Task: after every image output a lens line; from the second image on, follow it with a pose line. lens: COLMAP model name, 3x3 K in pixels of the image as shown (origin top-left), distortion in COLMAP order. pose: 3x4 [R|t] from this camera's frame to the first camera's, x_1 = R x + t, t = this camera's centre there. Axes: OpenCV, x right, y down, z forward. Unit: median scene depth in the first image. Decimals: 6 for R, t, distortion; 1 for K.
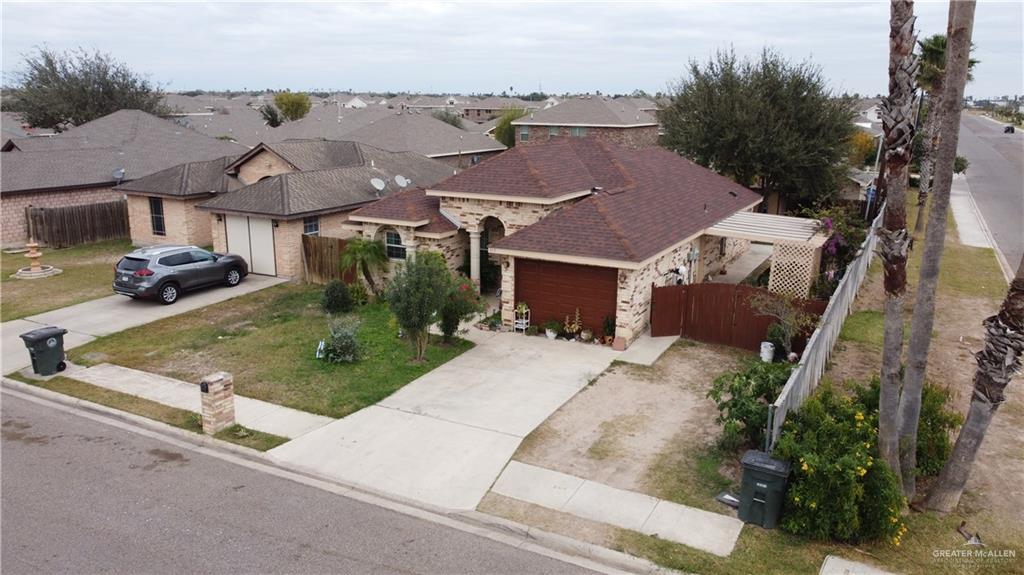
lens RADIAL K [[782.7, 0, 508.5], [0, 782.7, 280.9], [0, 0, 1]] dist [0.000145, -0.010030]
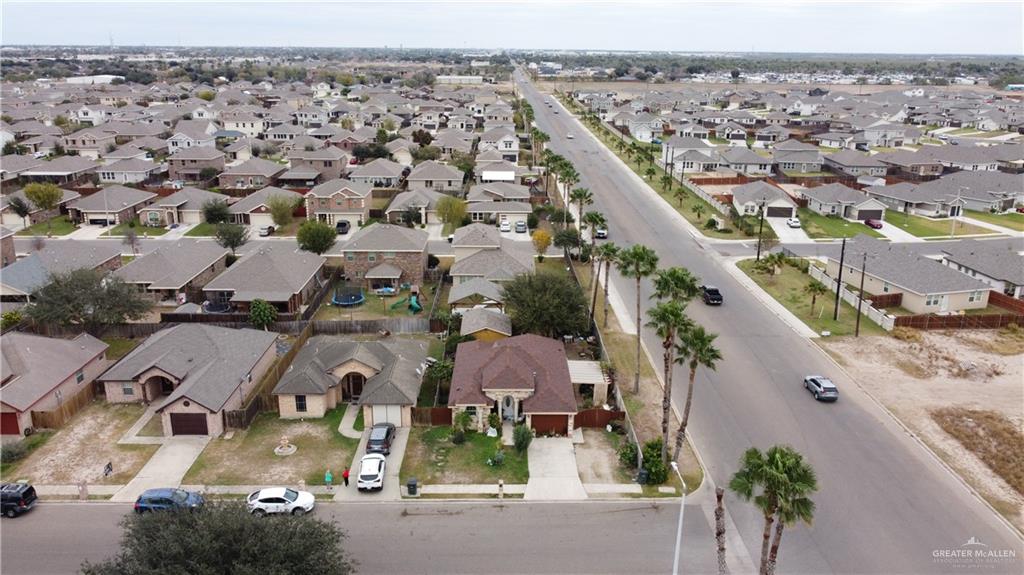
lens RADIAL K [[782.7, 0, 514.1], [0, 782.7, 287.6], [0, 0, 1]] dist [0.000145, -0.010030]
pose [[0.873933, -0.143081, 0.464509, -1.443866], [0.109603, 0.989087, 0.098457, -0.853116], [-0.473527, -0.035133, 0.880078, -1.654819]]
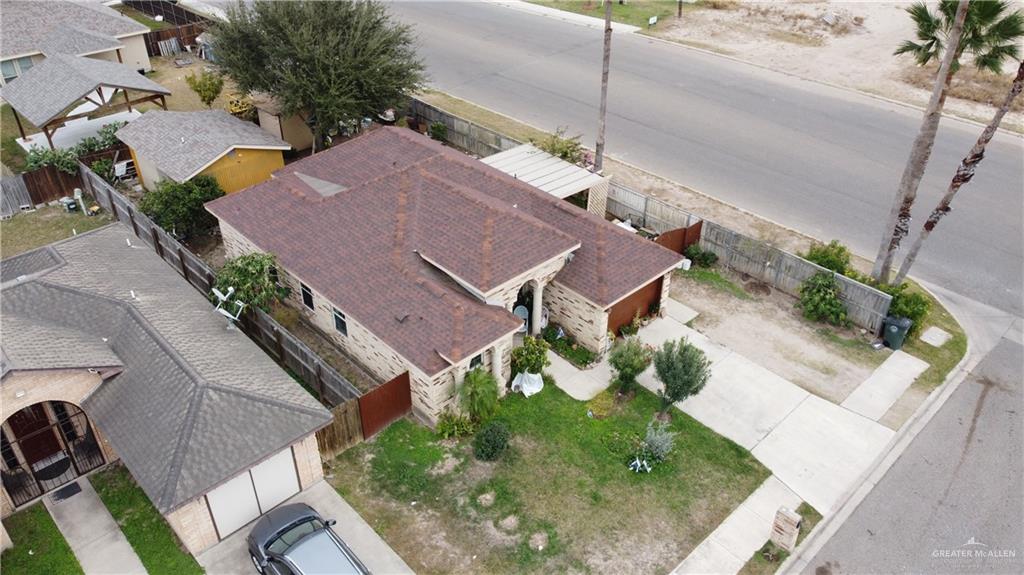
lens RADIAL K [[782.7, 0, 517.9], [0, 782.7, 287.3], [0, 0, 1]] dist [0.000145, -0.010030]
pose [[0.302563, -0.537782, 0.786922, -1.029869], [0.212118, 0.842906, 0.494485, -0.716198], [-0.929226, 0.017307, 0.369106, 0.734306]]
